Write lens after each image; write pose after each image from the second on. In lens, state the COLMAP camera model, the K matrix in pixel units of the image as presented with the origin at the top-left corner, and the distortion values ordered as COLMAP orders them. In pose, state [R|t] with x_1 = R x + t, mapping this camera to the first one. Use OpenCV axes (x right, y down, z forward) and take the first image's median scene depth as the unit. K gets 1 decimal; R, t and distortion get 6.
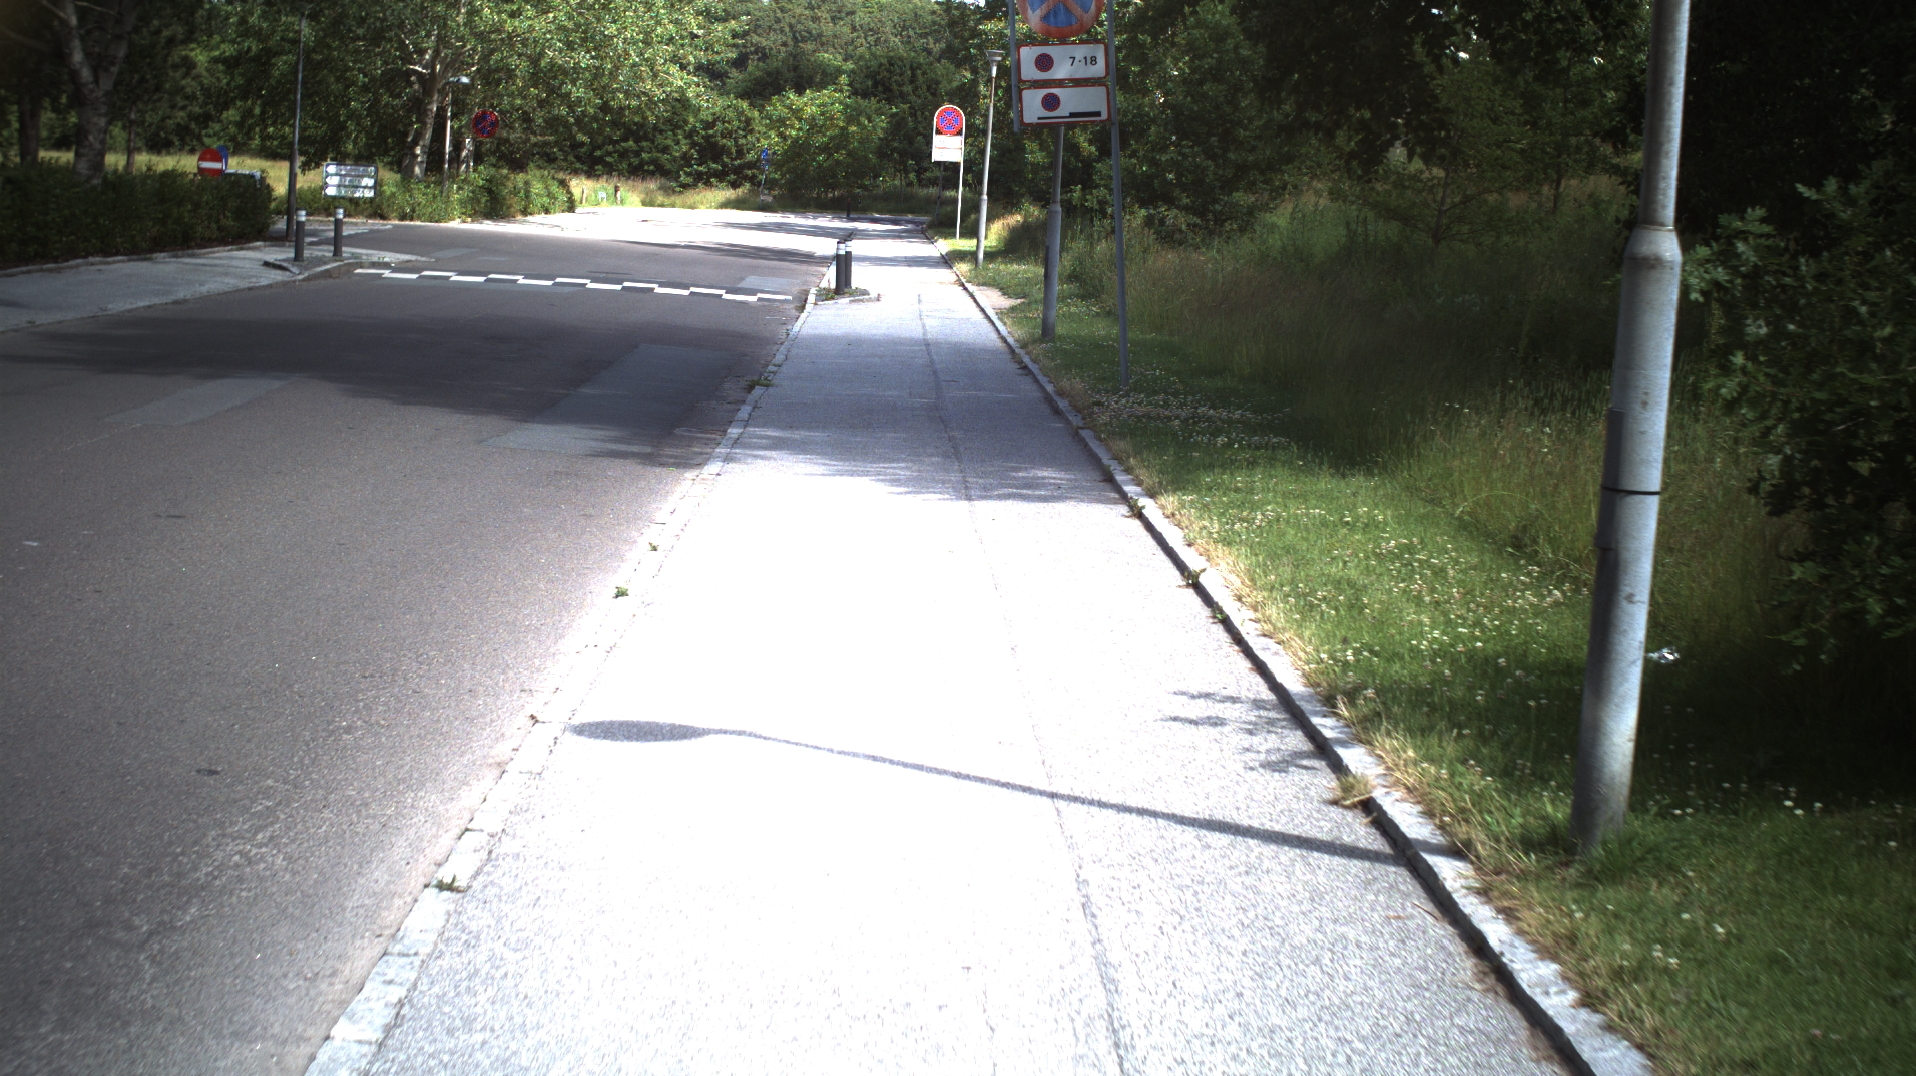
lens RADIAL K [[3207.4, 0, 958.0], [0, 3207.4, 538.0], [0, 0, 1]] dist [-0.274243, 0.191146]
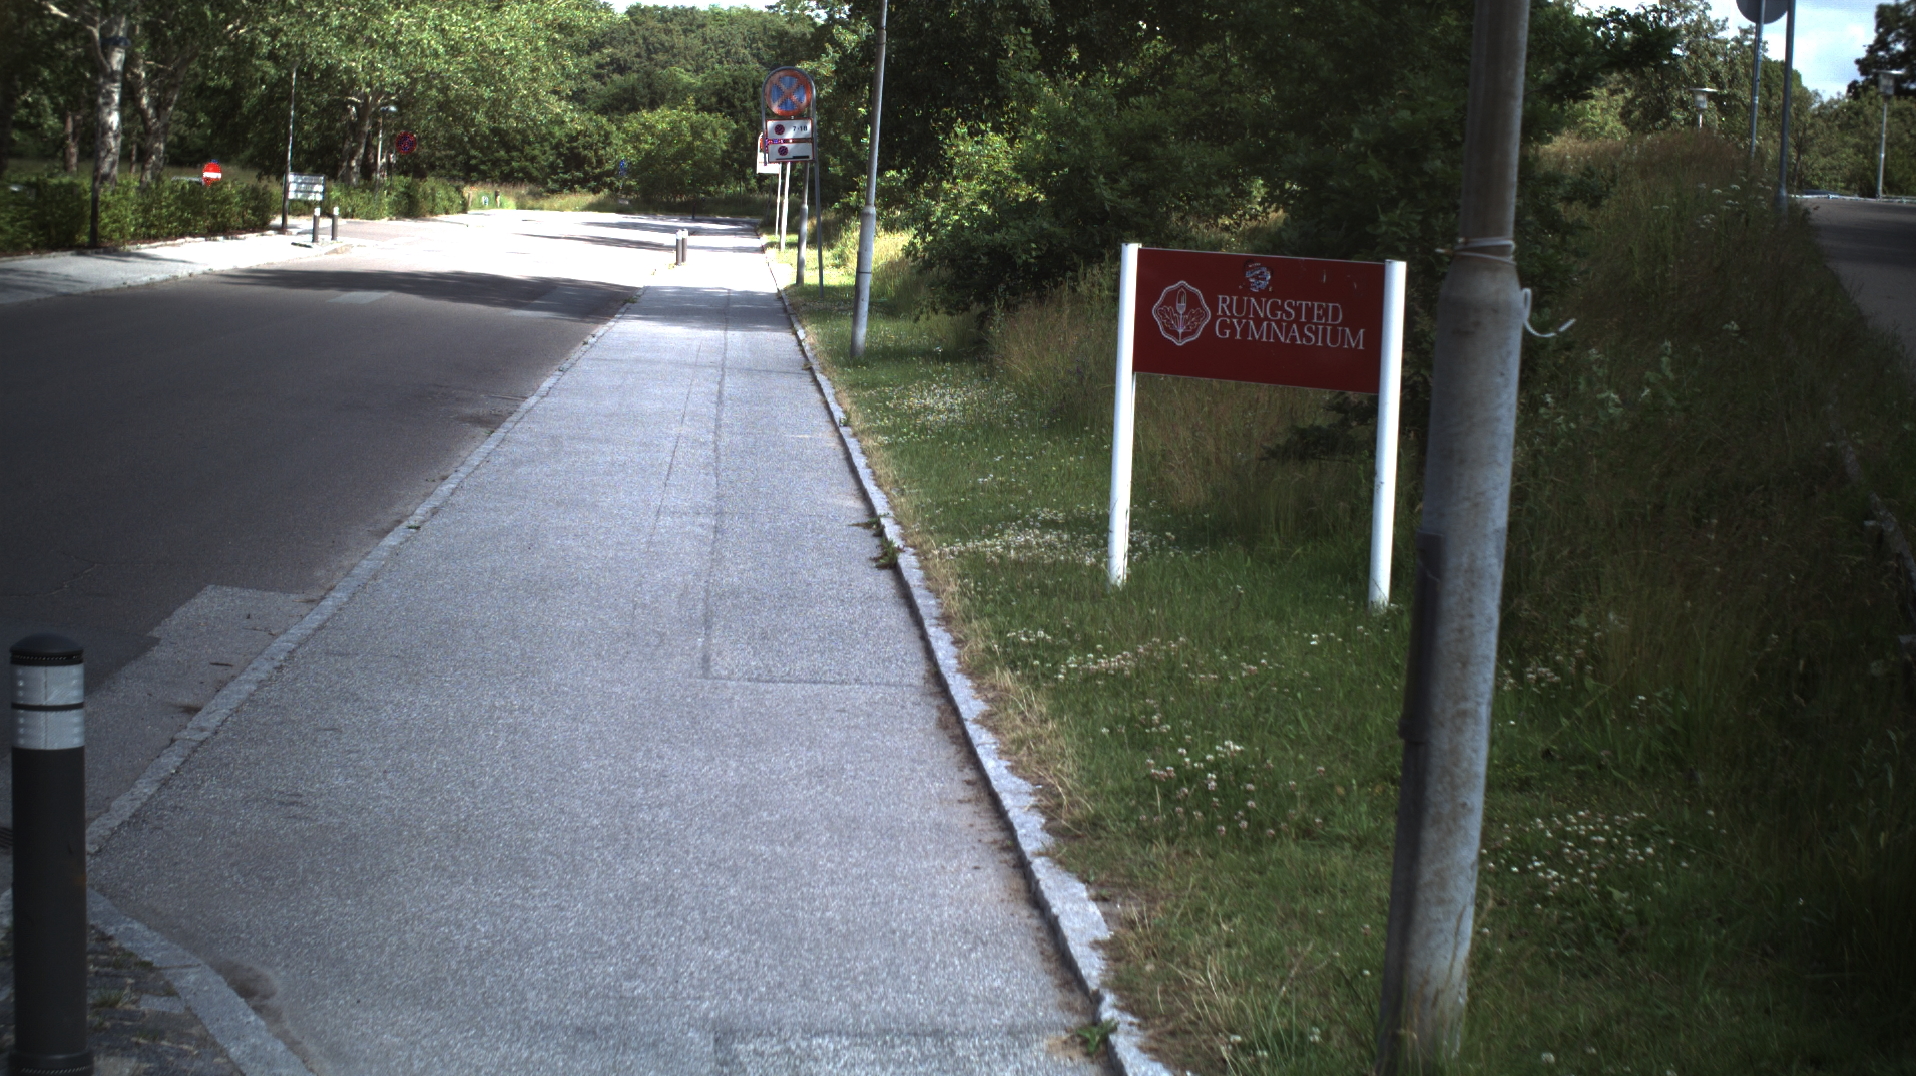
lens RADIAL K [[3207.4, 0, 958.0], [0, 3207.4, 538.0], [0, 0, 1]] dist [-0.274243, 0.191146]
pose [[0.998943, -0.000273, 0.045973, 0.014310], [0.000349, 0.999999, -0.001634, 0.030771], [-0.045972, 0.001648, 0.998941, -0.284499]]
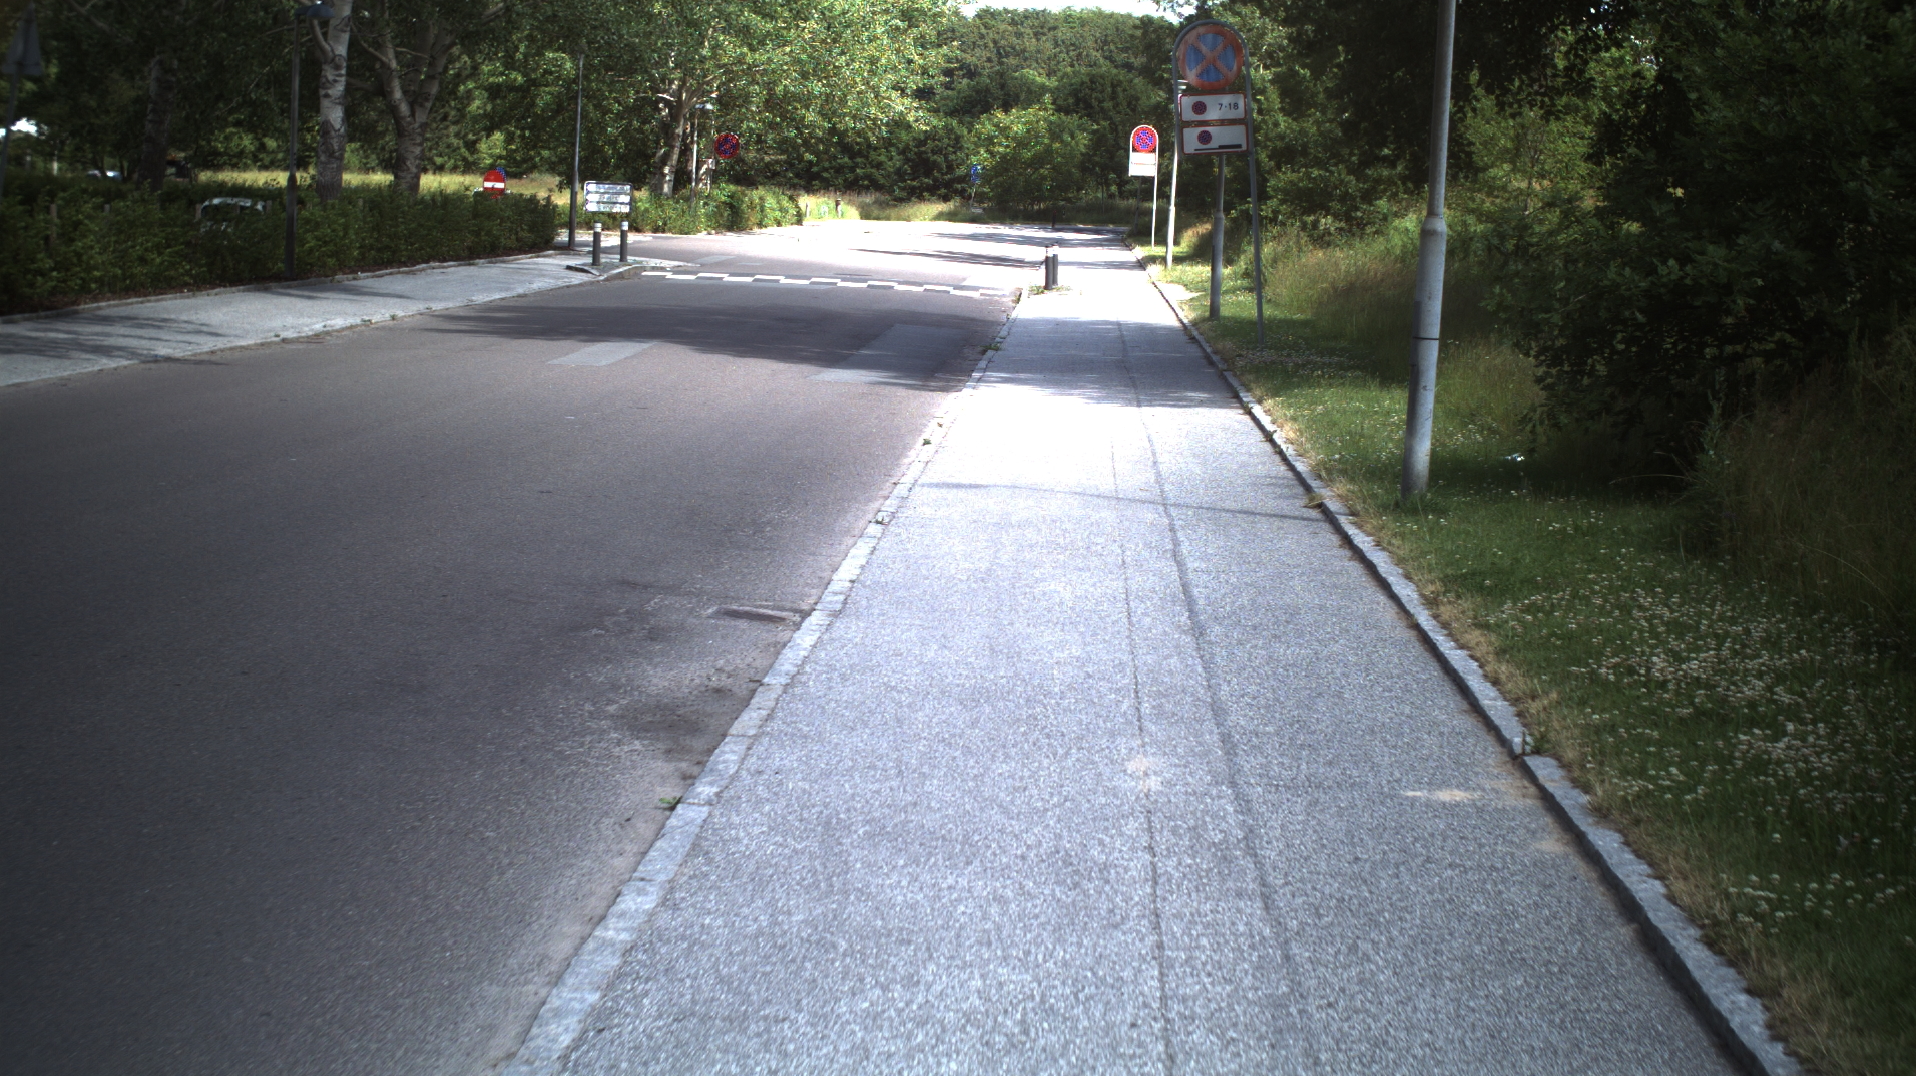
lens RADIAL K [[3207.4, 0, 958.0], [0, 3207.4, 538.0], [0, 0, 1]] dist [-0.274243, 0.191146]
pose [[0.997917, -0.005495, -0.064269, 0.003308], [0.005253, 0.999978, -0.003934, 0.012284], [0.064289, 0.003588, 0.997925, -0.113800]]
